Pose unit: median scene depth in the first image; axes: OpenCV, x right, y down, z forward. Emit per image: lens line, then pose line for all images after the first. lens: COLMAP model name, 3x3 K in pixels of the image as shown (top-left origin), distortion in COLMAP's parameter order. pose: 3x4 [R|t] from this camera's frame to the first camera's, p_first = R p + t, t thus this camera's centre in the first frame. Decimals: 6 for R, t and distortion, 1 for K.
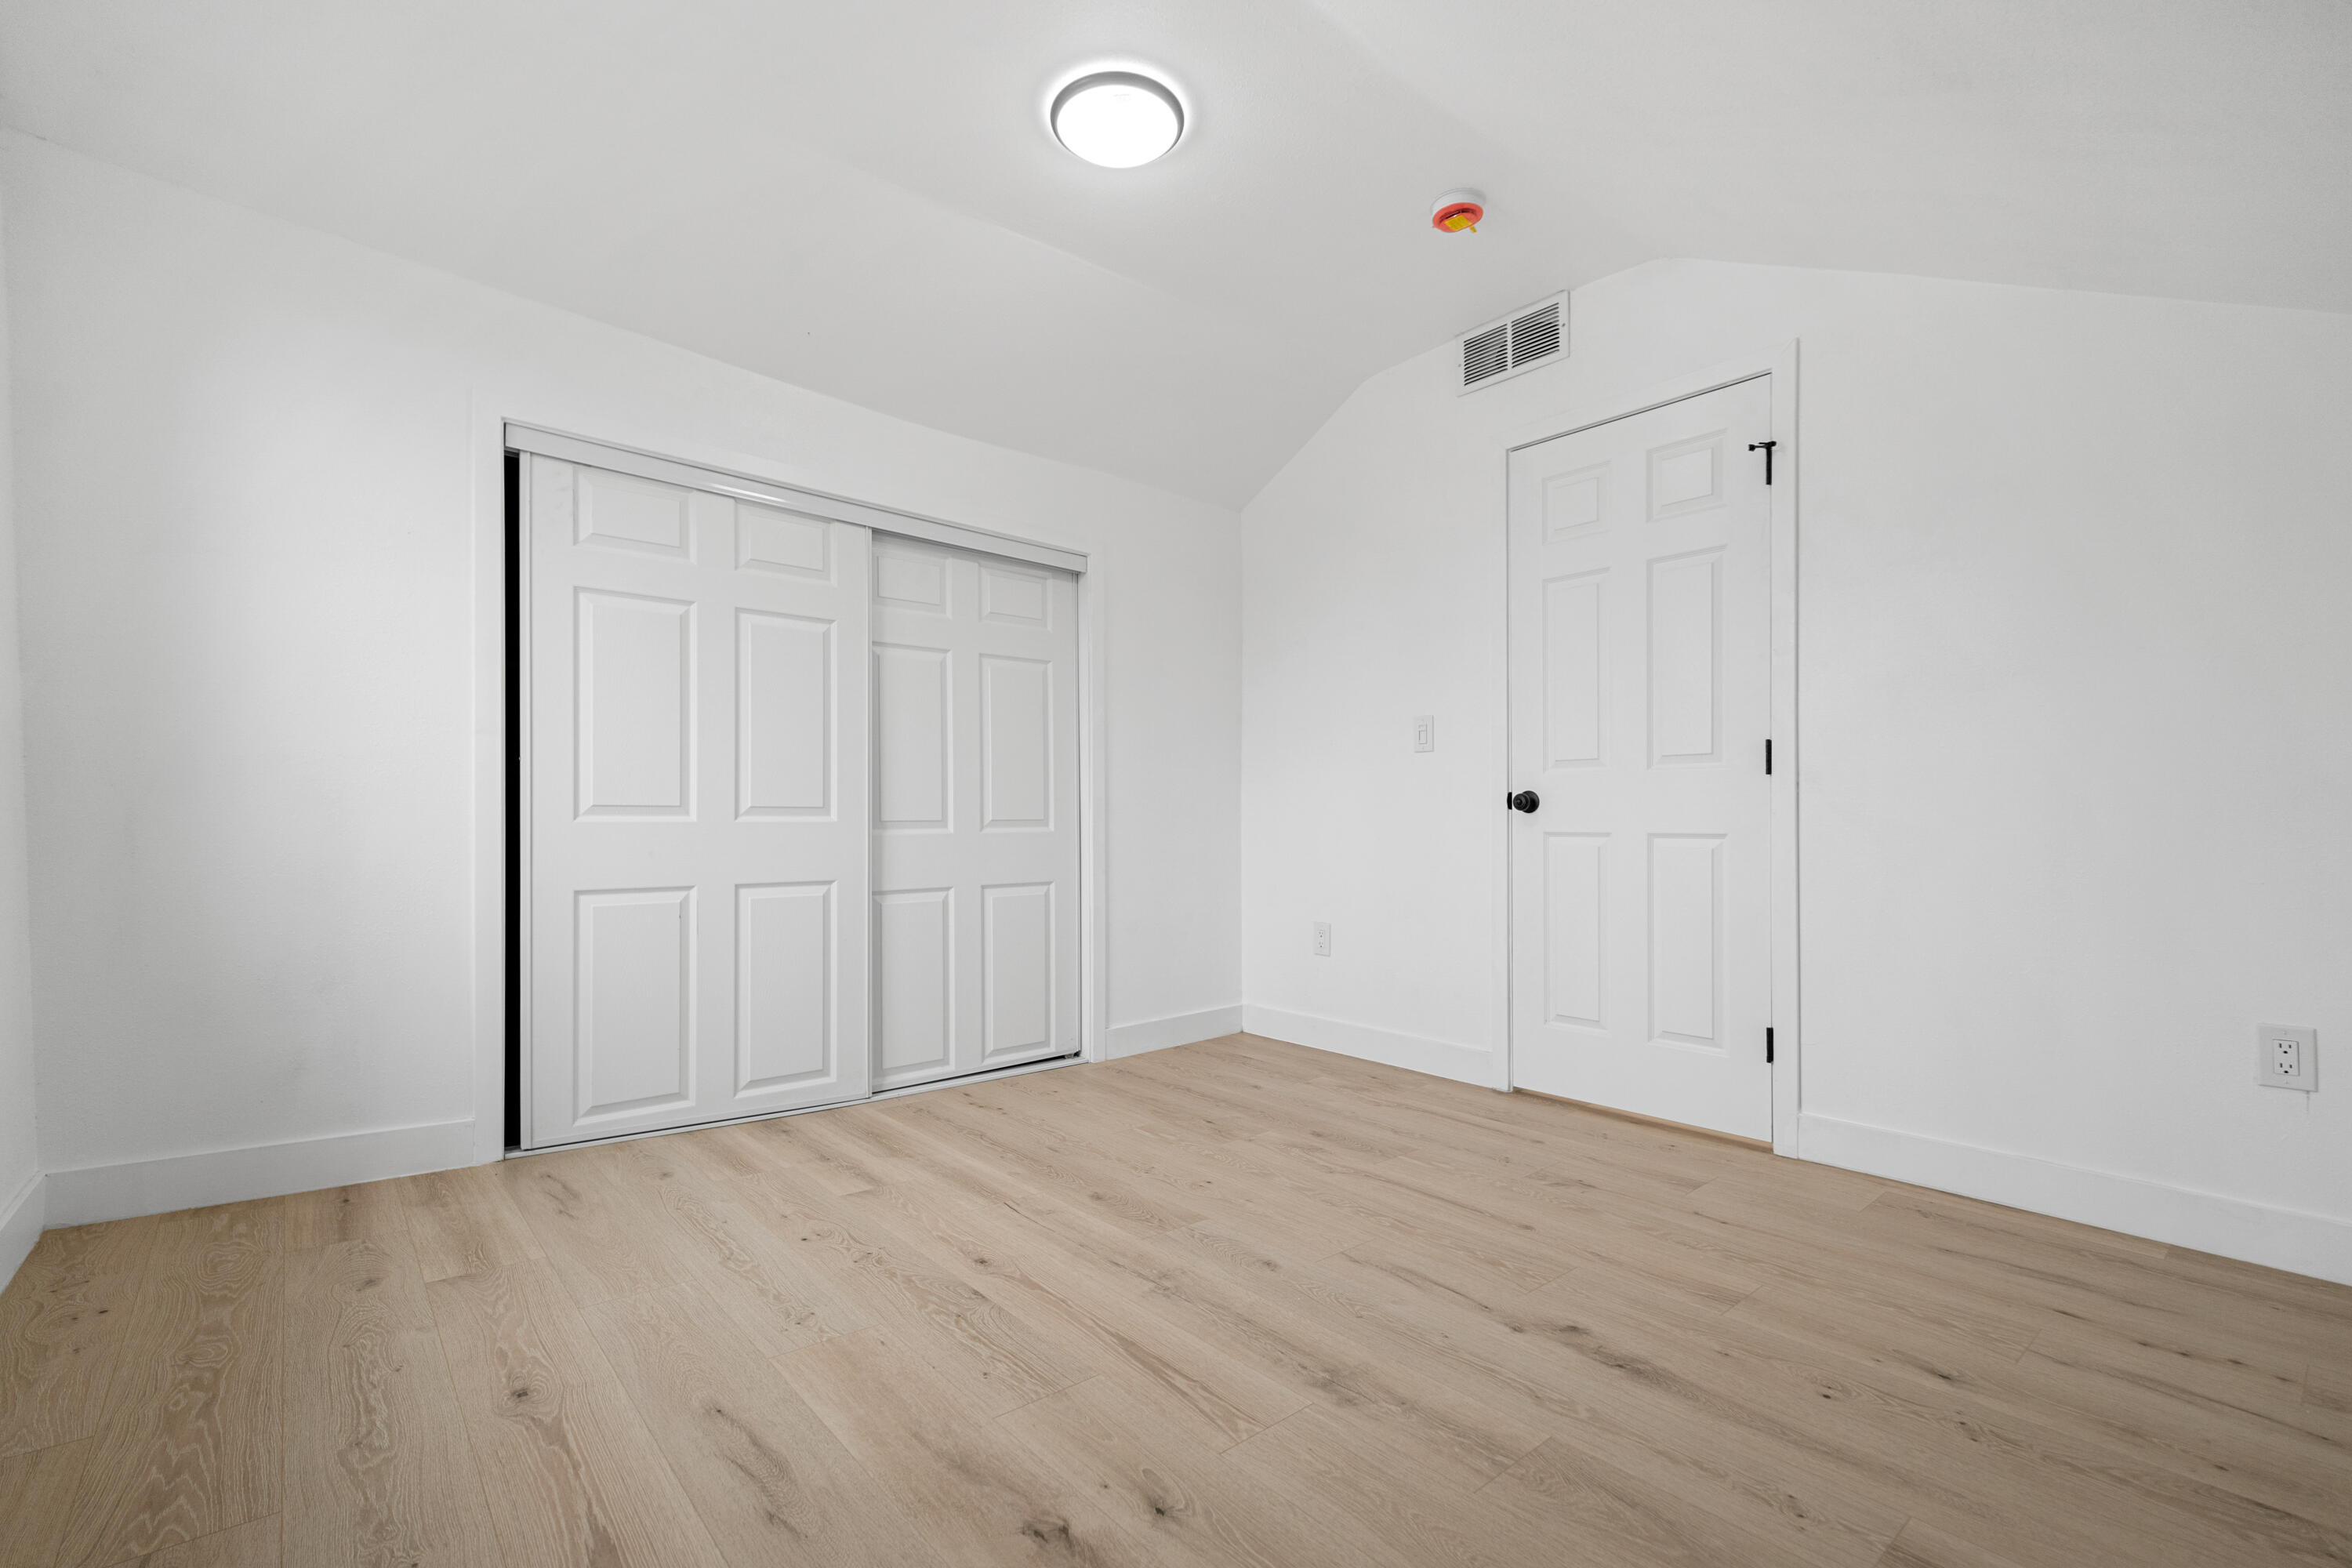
lens RADIAL K [[982.9, 0, 1181.9], [0, 982.9, 815.7], [0, 0, 1]] dist [-0.019986, -0.000081]
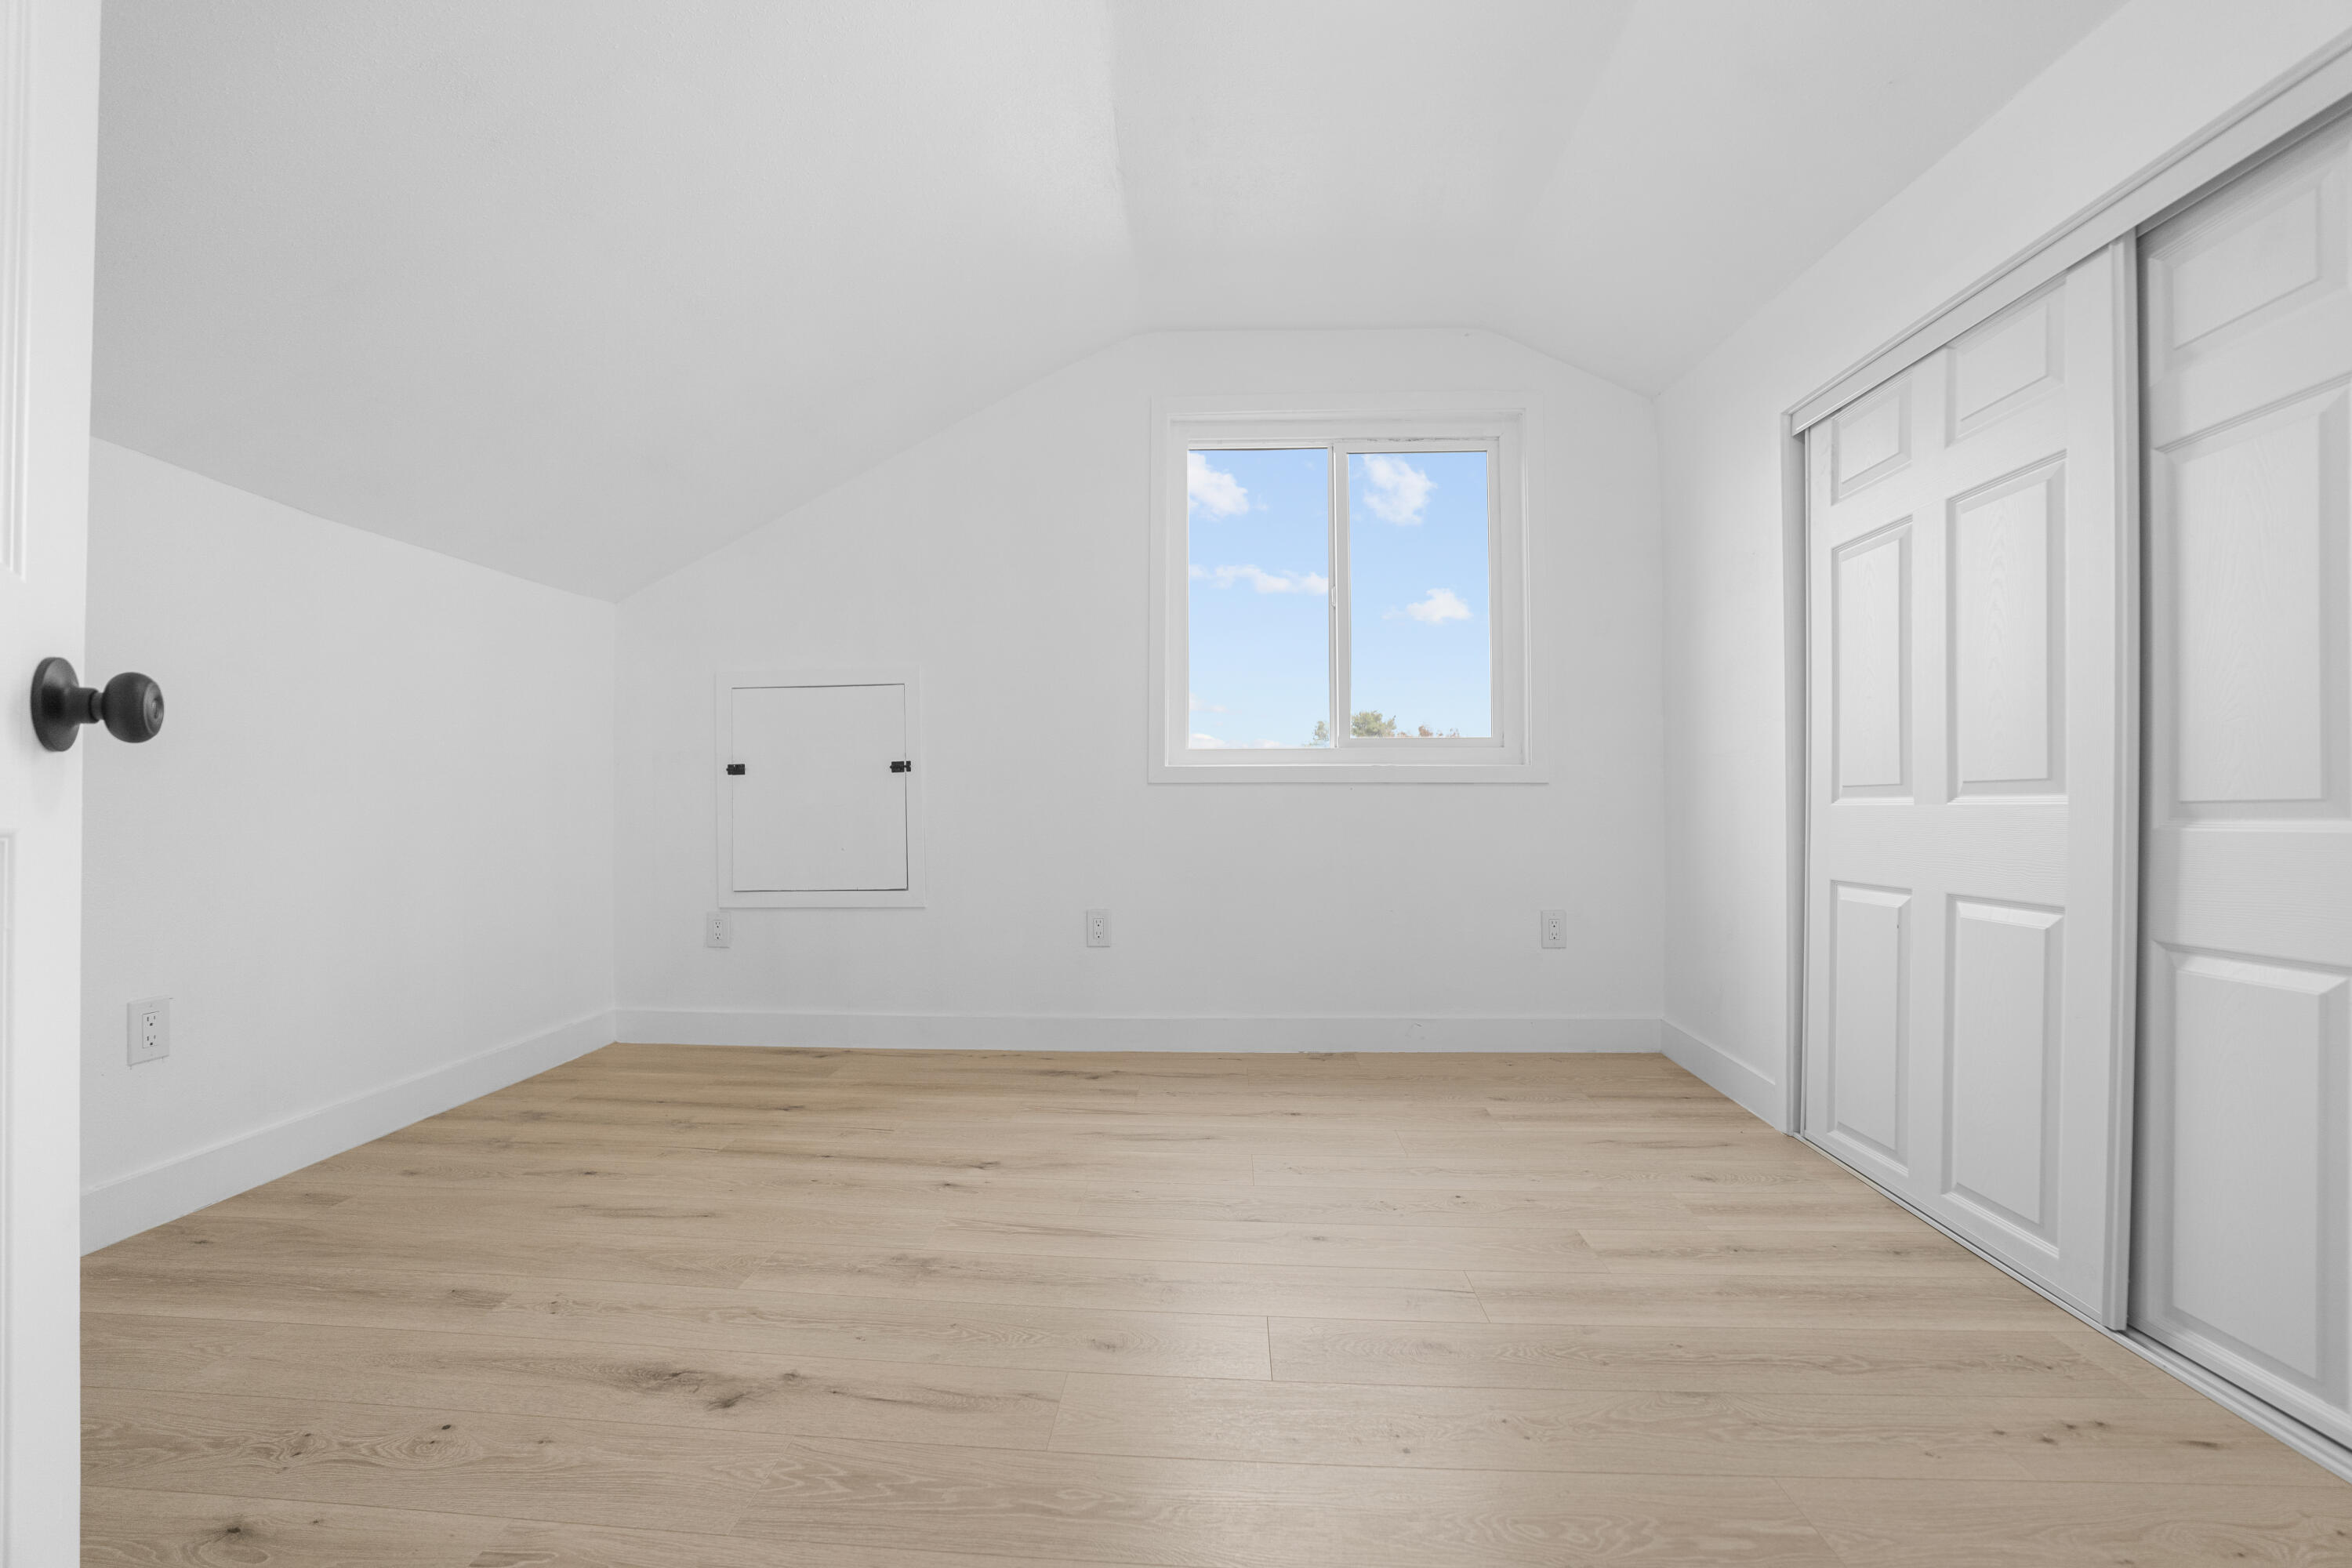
lens RADIAL K [[982.9, 0, 1181.9], [0, 982.9, 815.7], [0, 0, 1]] dist [-0.019986, -0.000081]
pose [[-0.666681, 0.009062, -0.745288, 0.765806], [0.006292, 0.999959, 0.006530, 0.008709], [0.745317, -0.000336, -0.666711, 1.864605]]
